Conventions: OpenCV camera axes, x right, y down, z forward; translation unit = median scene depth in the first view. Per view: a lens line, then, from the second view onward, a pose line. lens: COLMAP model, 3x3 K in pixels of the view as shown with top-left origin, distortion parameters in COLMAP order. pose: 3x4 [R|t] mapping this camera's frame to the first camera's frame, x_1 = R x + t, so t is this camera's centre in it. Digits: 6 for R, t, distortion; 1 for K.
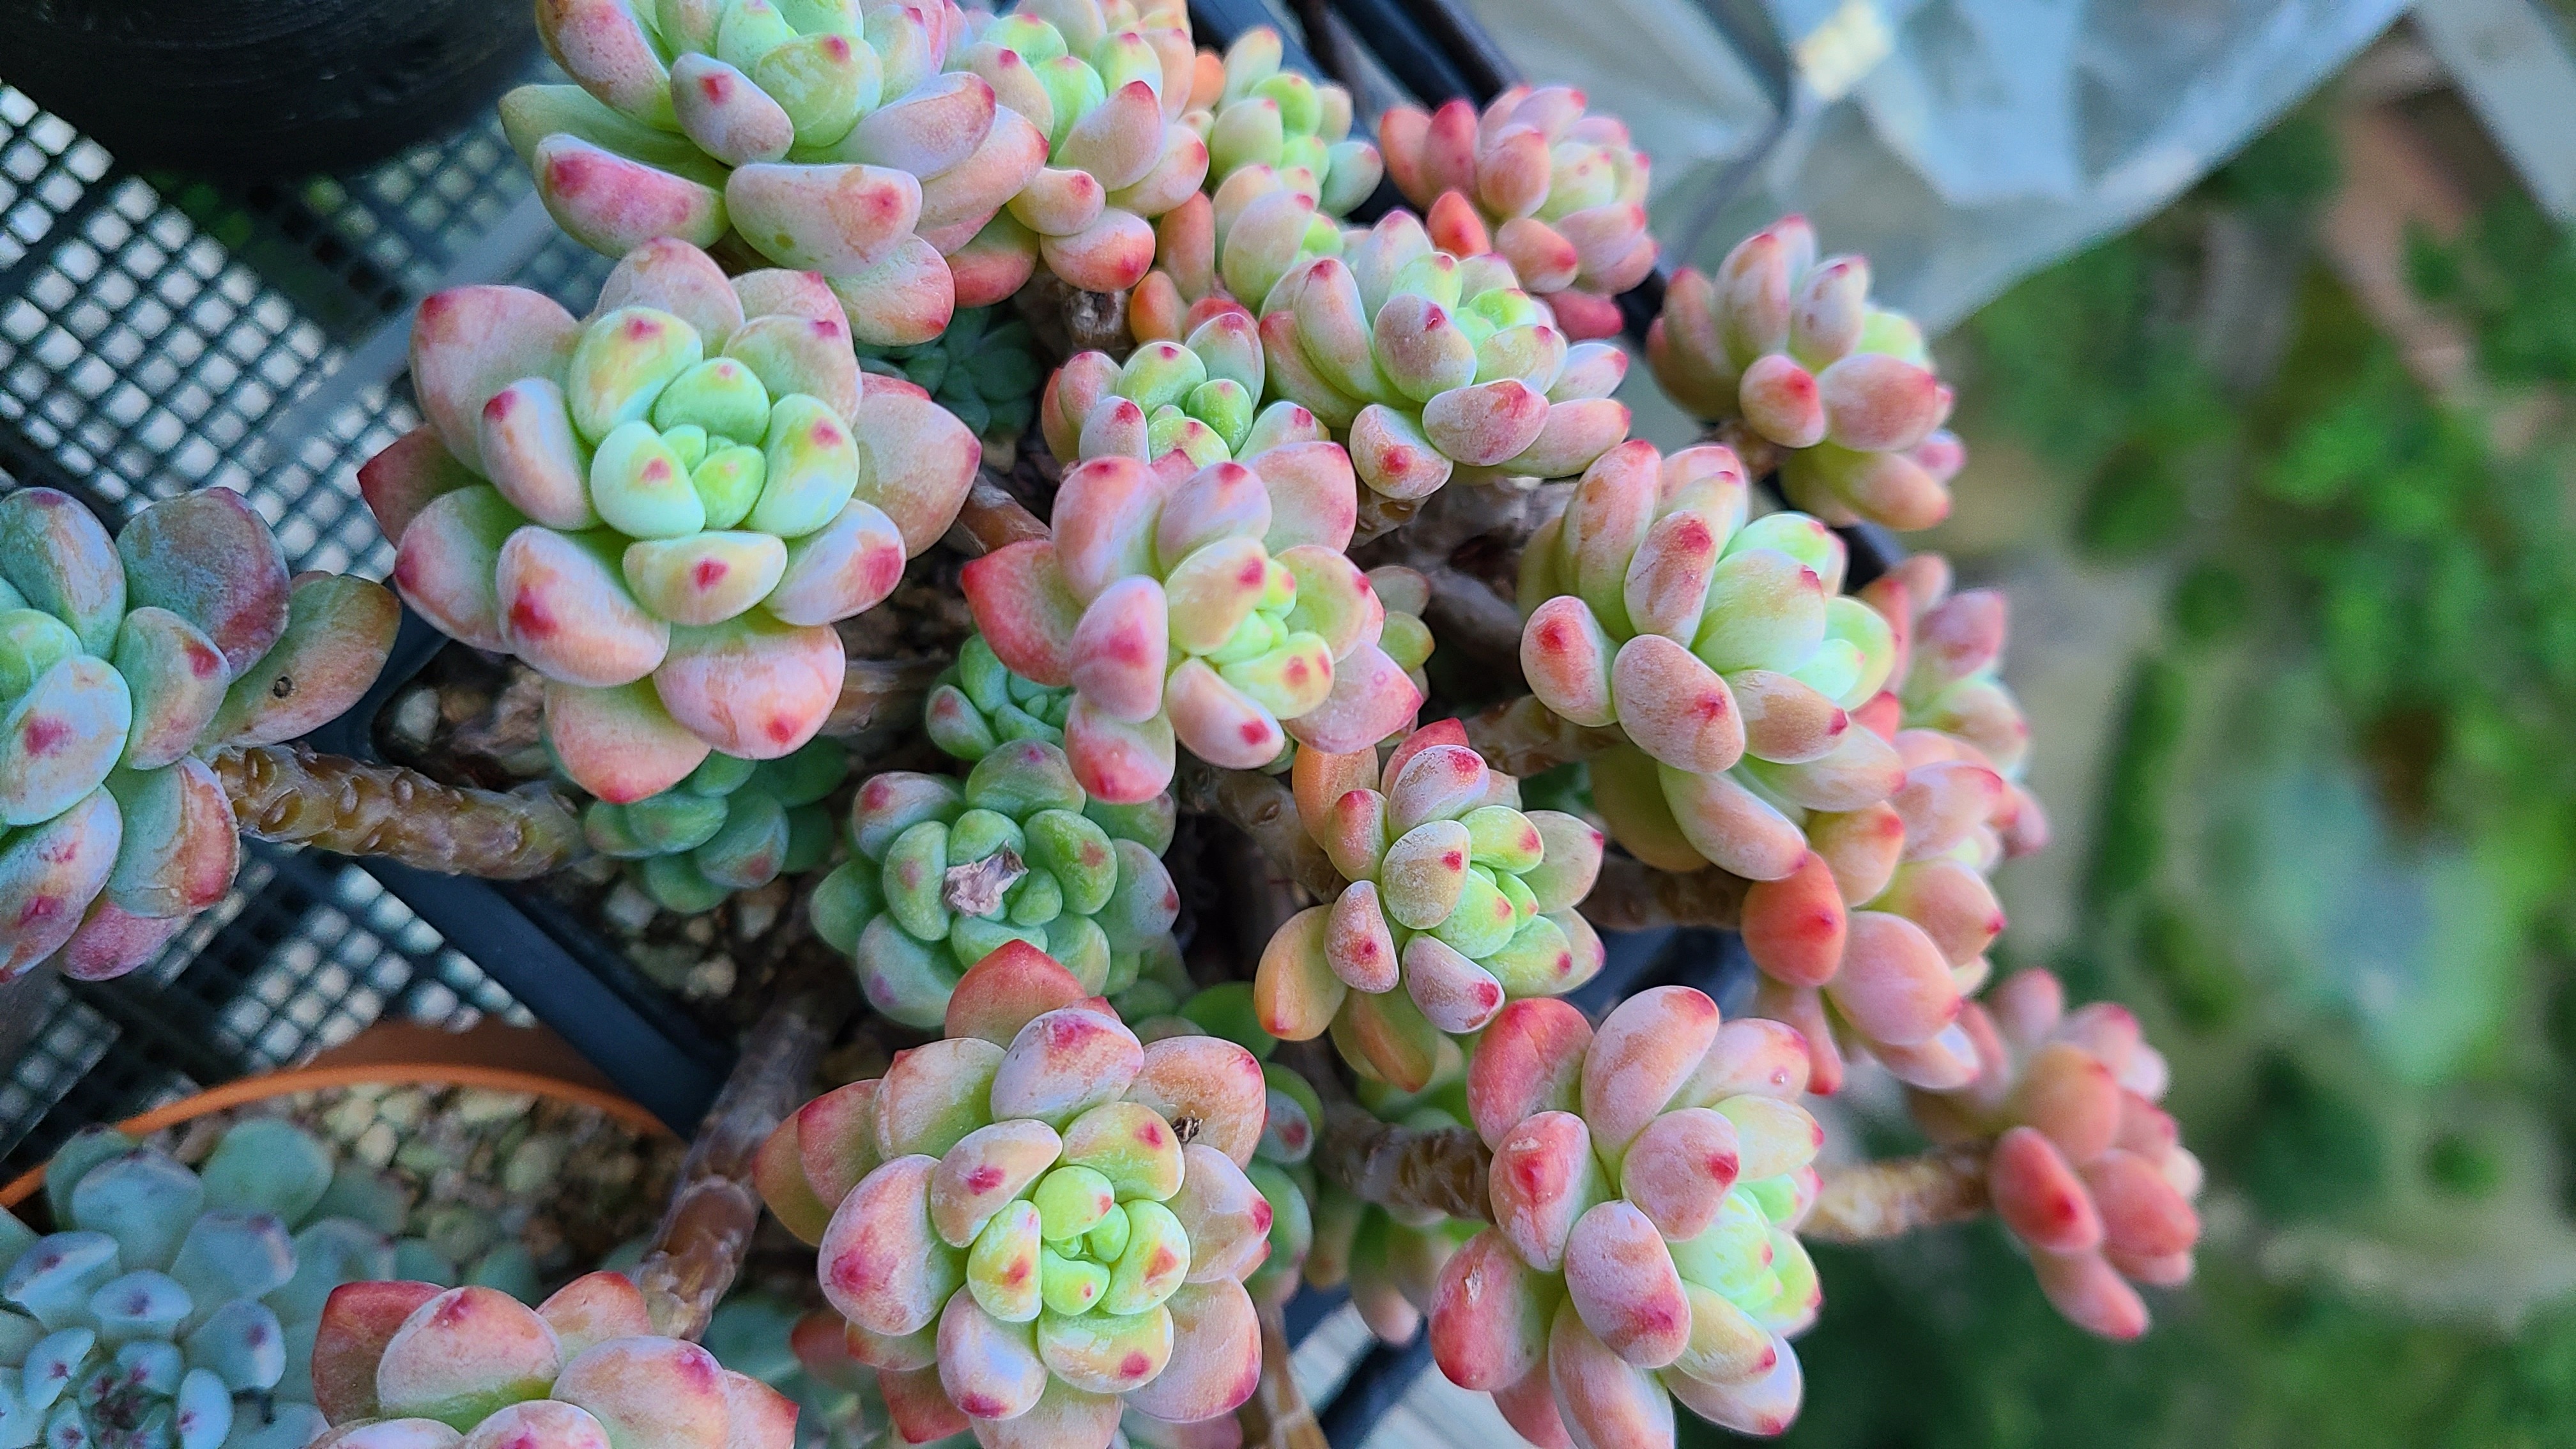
lens RADIAL K [[2050.7, 0, 1264.6], [0, 2050.7, 735.6], [0, 0, 1]] dist [0.037740, -0.061805]
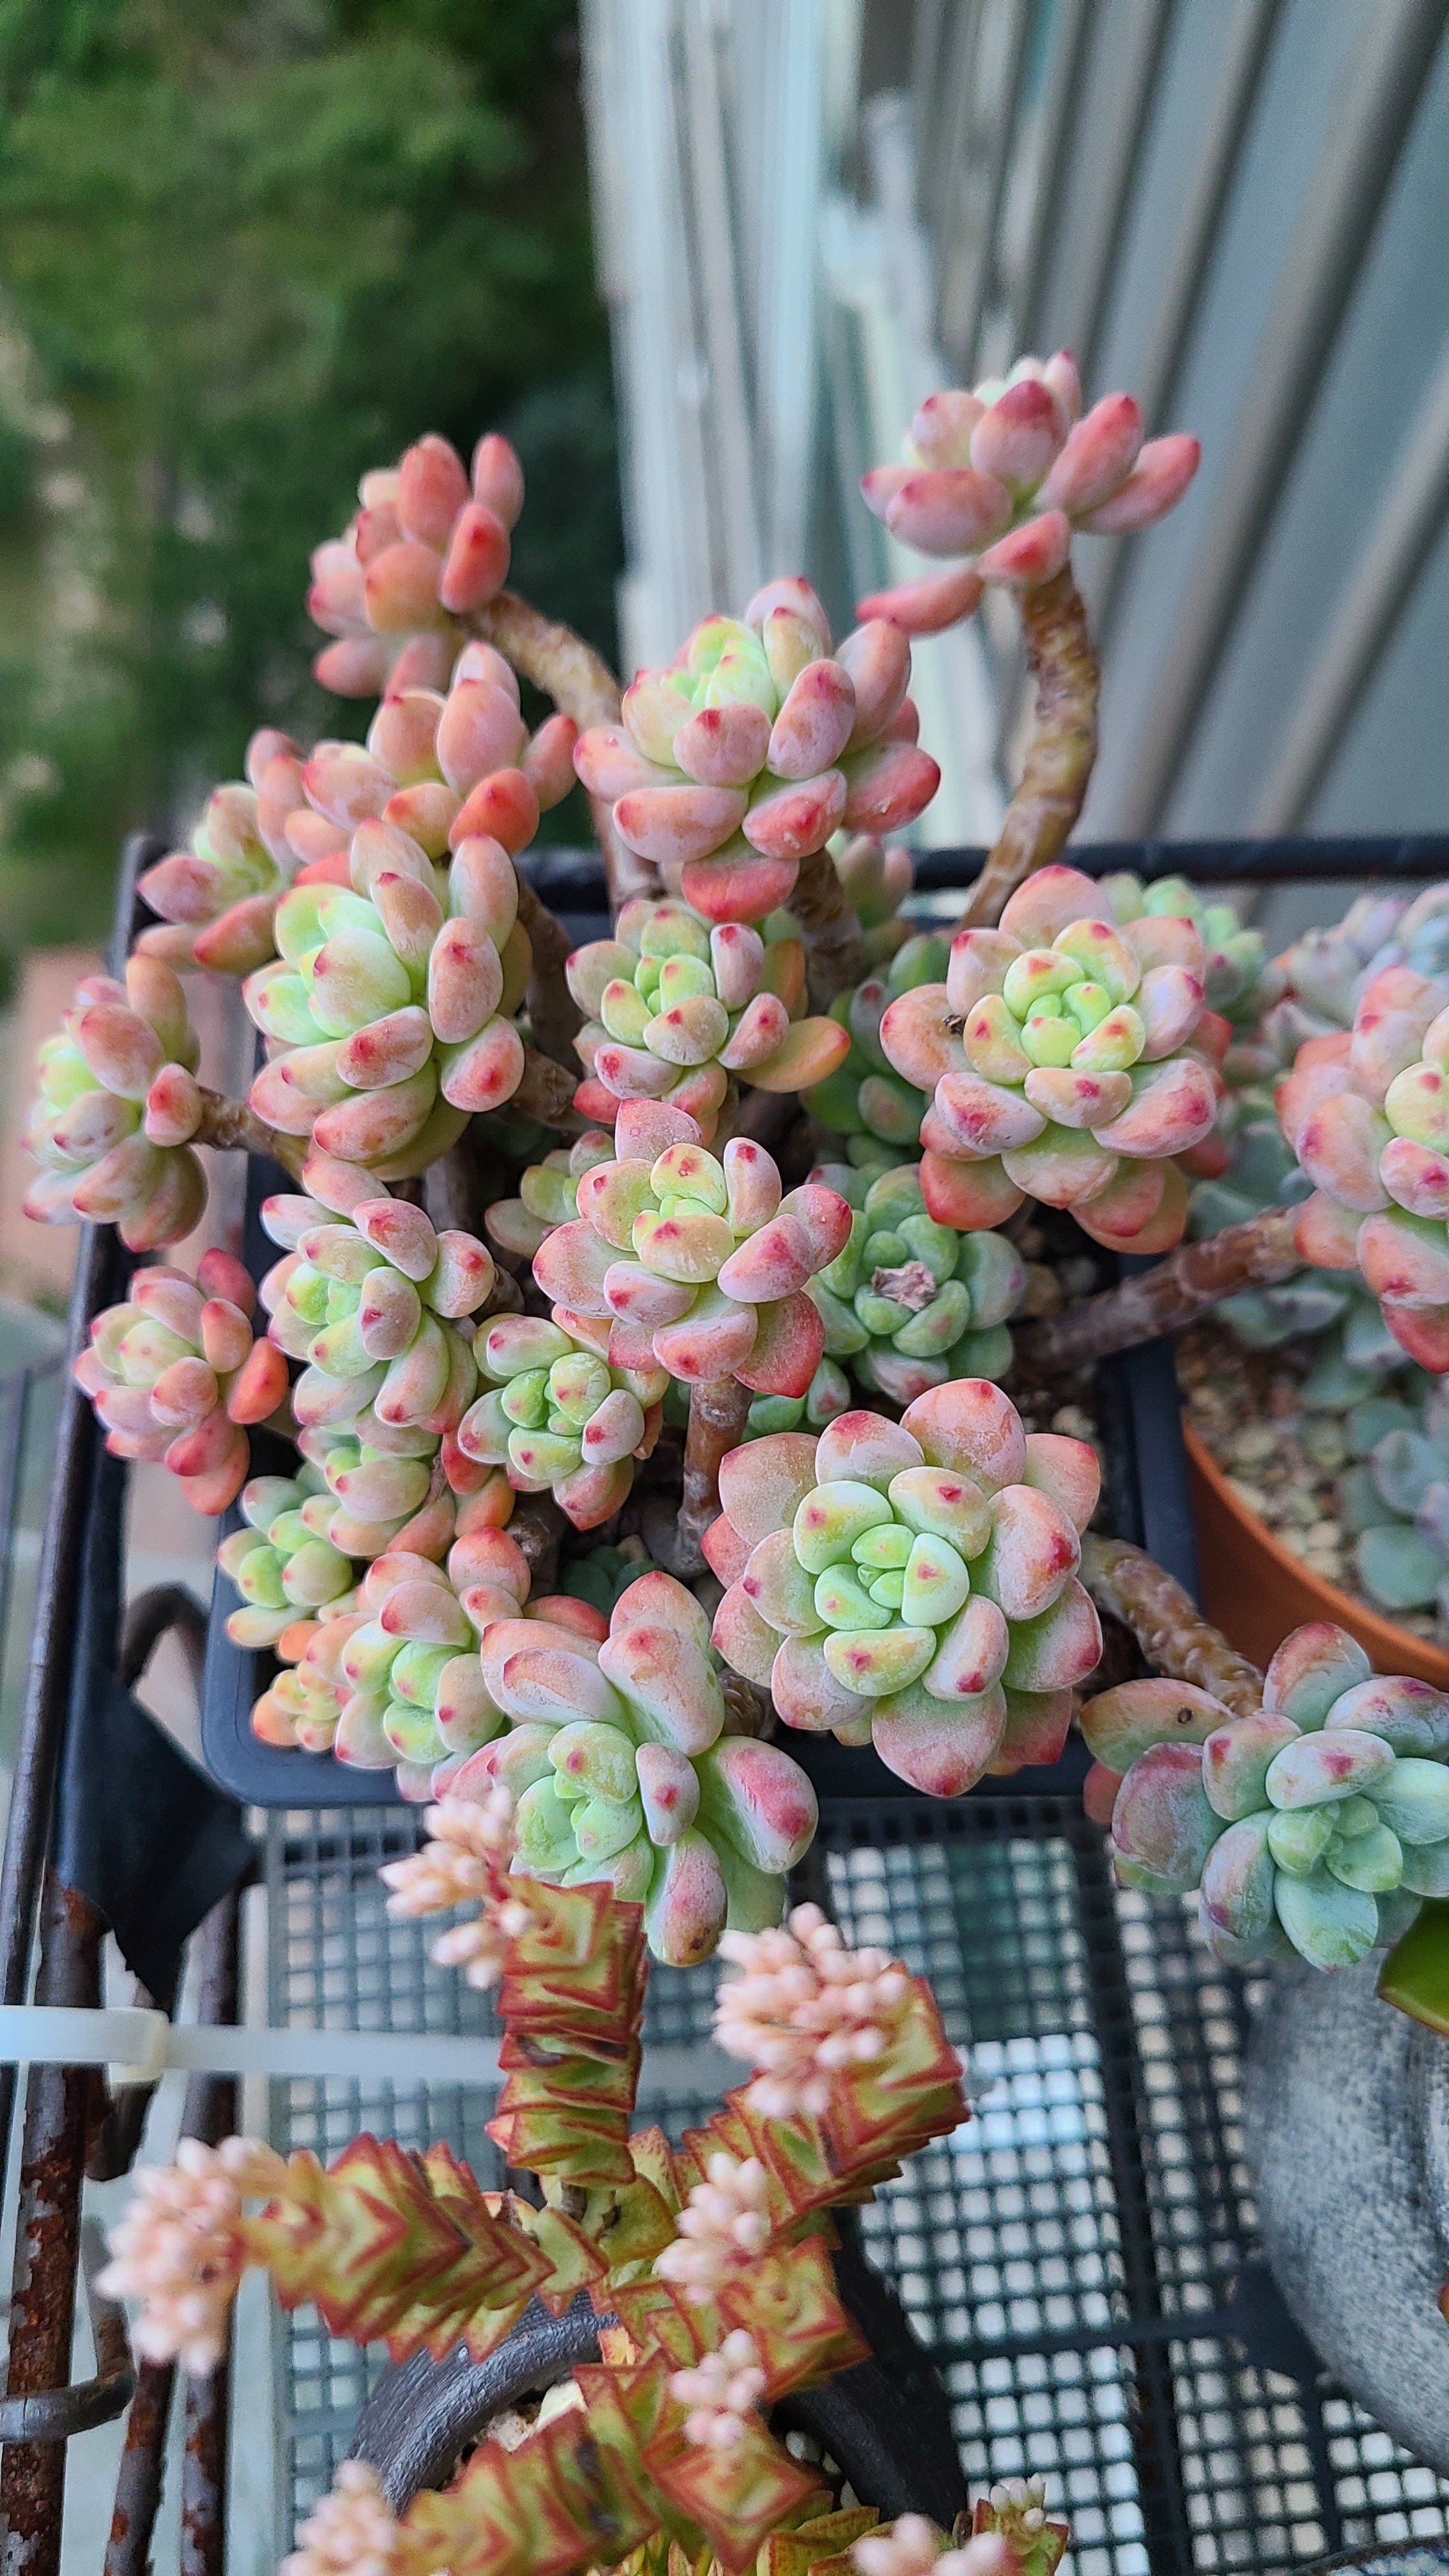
lens RADIAL K [[2050.7, 0, 724.5], [0, 2050.7, 1288.0], [0, 0, 1]] dist [0.037740, -0.061805]
pose [[-0.689778, -0.722474, -0.047313, 0.005068], [0.703093, -0.684005, 0.194416, -0.295821], [-0.172822, 0.100838, 0.979778, -0.302266]]
